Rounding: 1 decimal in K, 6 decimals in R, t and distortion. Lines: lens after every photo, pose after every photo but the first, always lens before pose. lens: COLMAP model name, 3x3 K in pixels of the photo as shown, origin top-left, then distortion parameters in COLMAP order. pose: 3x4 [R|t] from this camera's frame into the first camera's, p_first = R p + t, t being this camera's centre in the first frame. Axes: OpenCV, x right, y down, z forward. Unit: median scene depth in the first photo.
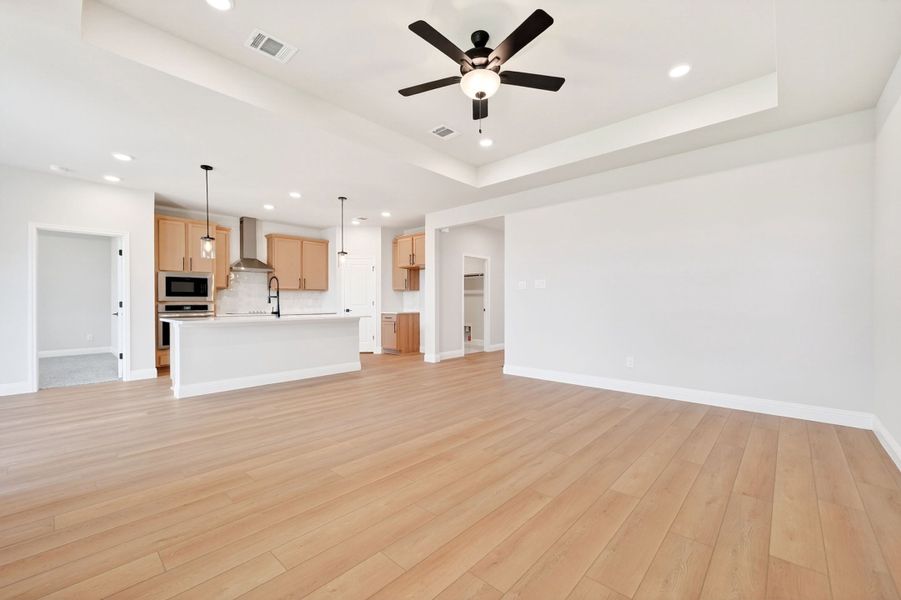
lens RADIAL K [[365.5, 0, 454.2], [0, 365.5, 301.9], [0, 0, 1]] dist [-0.004389, 0.001392]
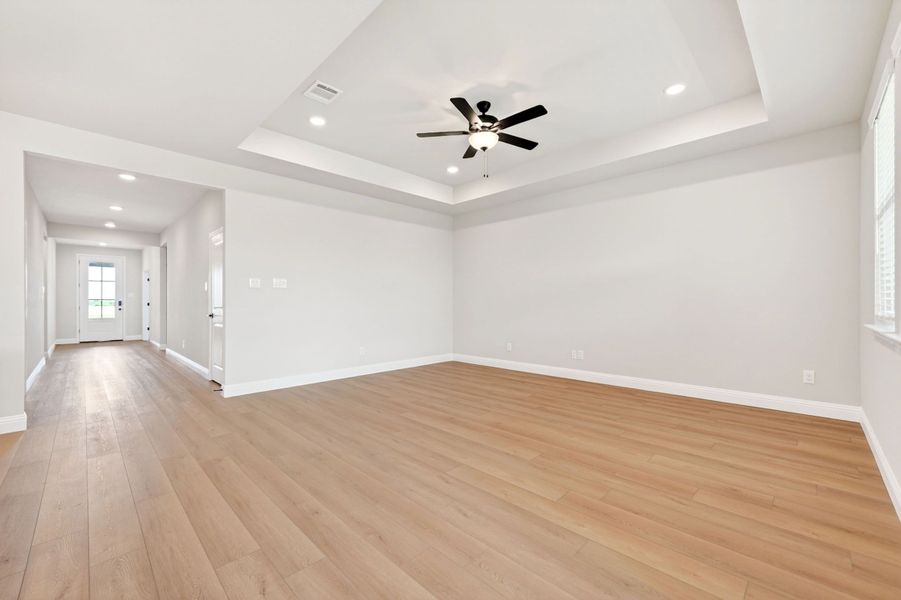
lens RADIAL K [[365.5, 0, 452.6], [0, 365.5, 302.0], [0, 0, 1]] dist [-0.004389, 0.001392]
pose [[0.048283, 0.005790, 0.998817, -0.613543], [0.001751, 0.999981, -0.005882, 0.003165], [-0.998832, 0.002033, 0.048271, 0.510962]]
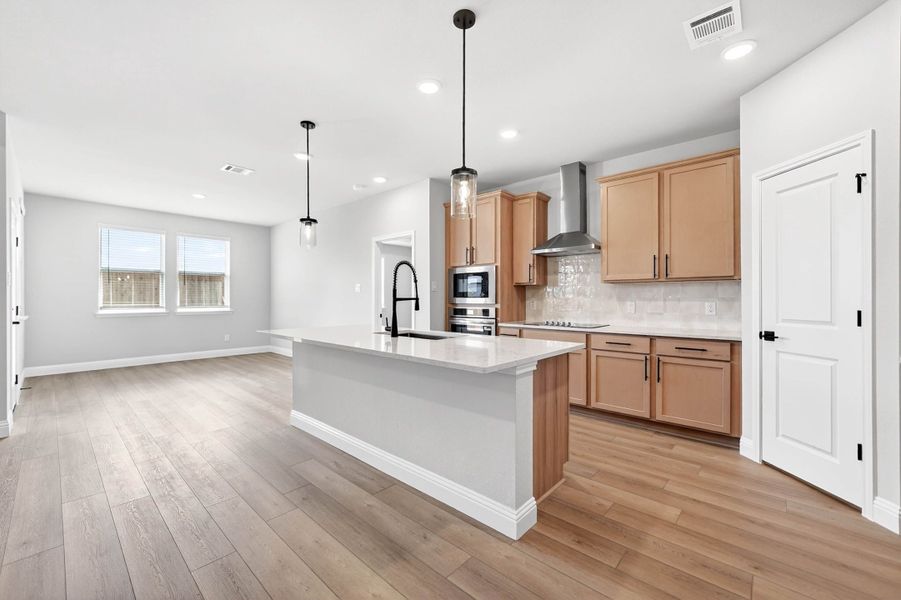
lens RADIAL K [[365.5, 0, 451.4], [0, 365.5, 297.0], [0, 0, 1]] dist [-0.004389, 0.001392]
pose [[-0.005557, -0.001341, -0.999984, 0.050523], [-0.000009, 0.999999, -0.001341, -0.015769], [0.999985, 0.000002, -0.005557, 1.032677]]
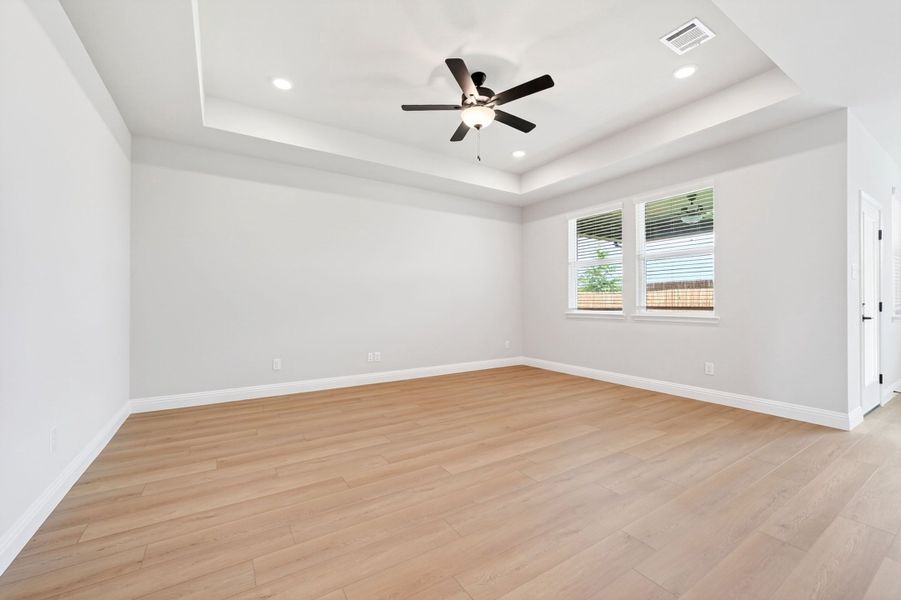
lens RADIAL K [[365.5, 0, 448.7], [0, 365.5, 302.9], [0, 0, 1]] dist [-0.004389, 0.001392]
pose [[-0.962464, 0.002029, 0.271402, -0.075031], [0.002354, 0.999997, 0.000872, 0.001755], [-0.271399, 0.001478, -0.962466, 1.047513]]
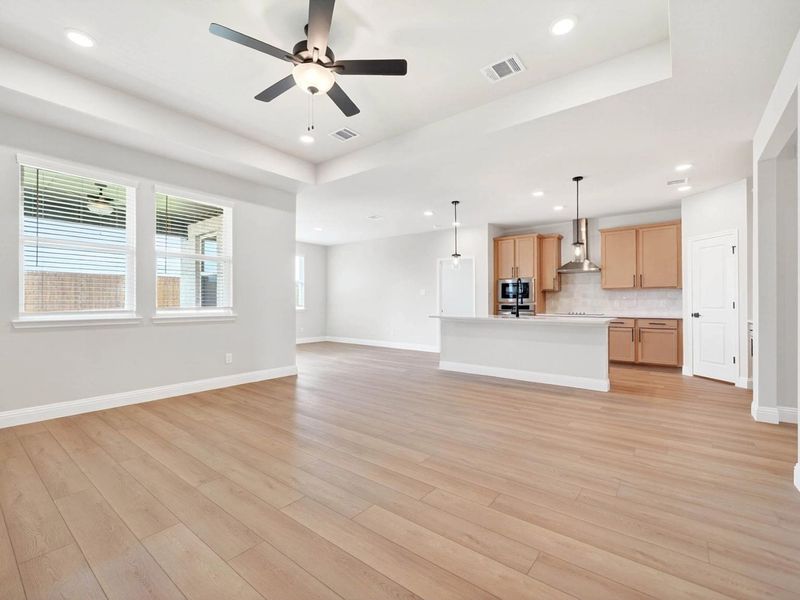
lens RADIAL K [[363.5, 0, 404.7], [0, 363.5, 299.4], [0, 0, 1]] dist [0.002257, -0.001340]
pose [[0.075885, -0.008931, -0.997077, 0.511434], [-0.001349, 0.999958, -0.009060, 0.000476], [0.997116, 0.002033, 0.075870, 0.567411]]
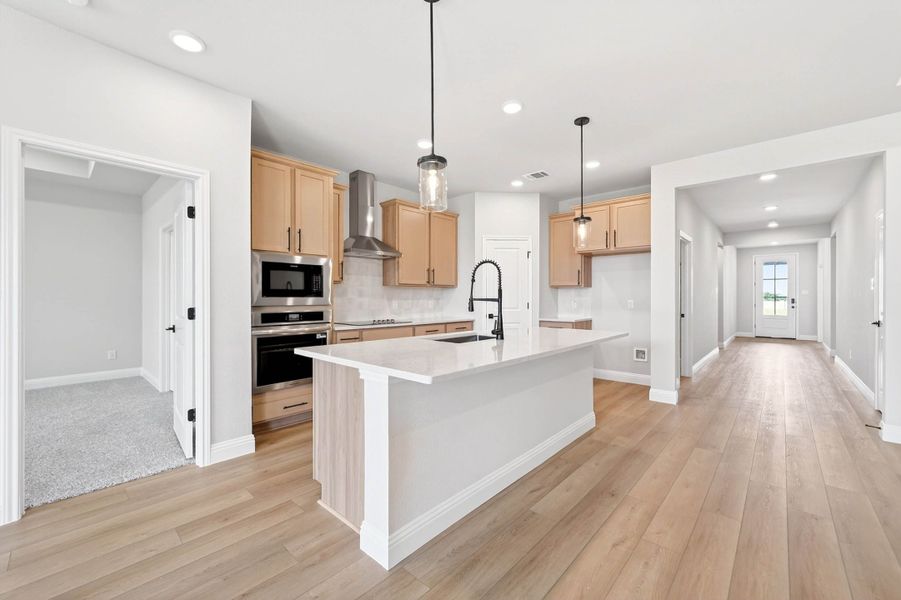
lens RADIAL K [[365.5, 0, 451.6], [0, 365.5, 294.5], [0, 0, 1]] dist [-0.004389, 0.001392]
pose [[0.999974, 0.003154, -0.006550, -0.518109], [-0.003211, 0.999956, -0.008769, -0.015549], [0.006522, 0.008790, 0.999940, 0.465559]]
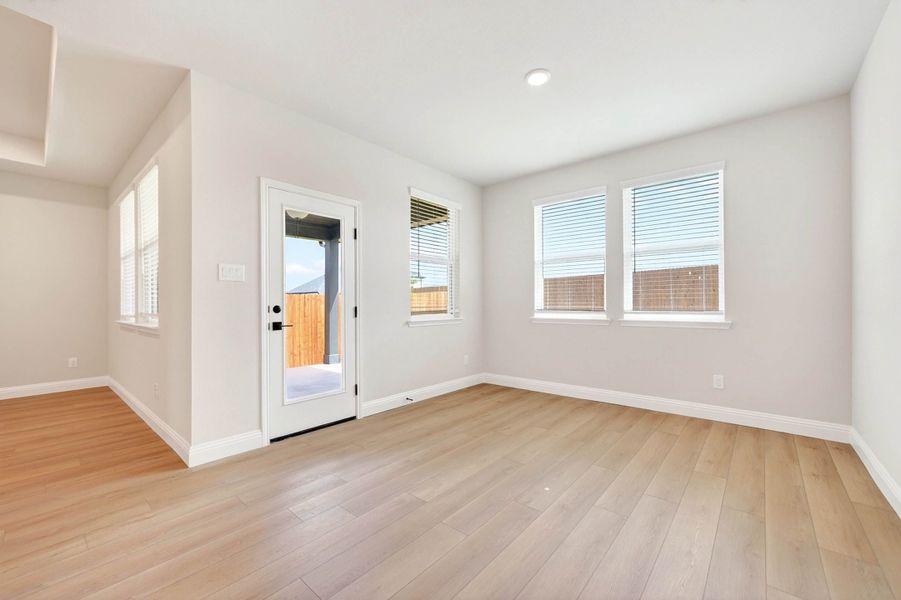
lens RADIAL K [[365.5, 0, 453.3], [0, 365.5, 302.8], [0, 0, 1]] dist [-0.004389, 0.001392]
pose [[-0.999694, 0.006839, -0.023793, -0.829558], [0.006942, 0.999967, -0.004277, -0.000359], [0.023763, -0.004441, -0.999708, 0.807917]]
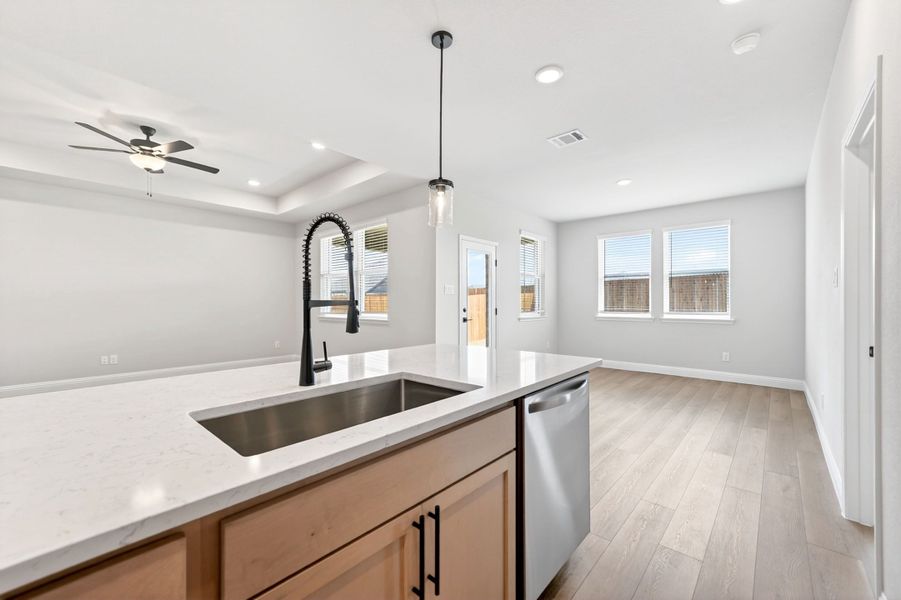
lens RADIAL K [[365.5, 0, 451.6], [0, 365.5, 302.5], [0, 0, 1]] dist [-0.004389, 0.001392]
pose [[-0.999999, 0.001200, -0.000374, -0.548379], [0.001200, 0.999999, -0.000949, -0.013429], [0.000372, -0.000950, -0.999999, 1.189634]]
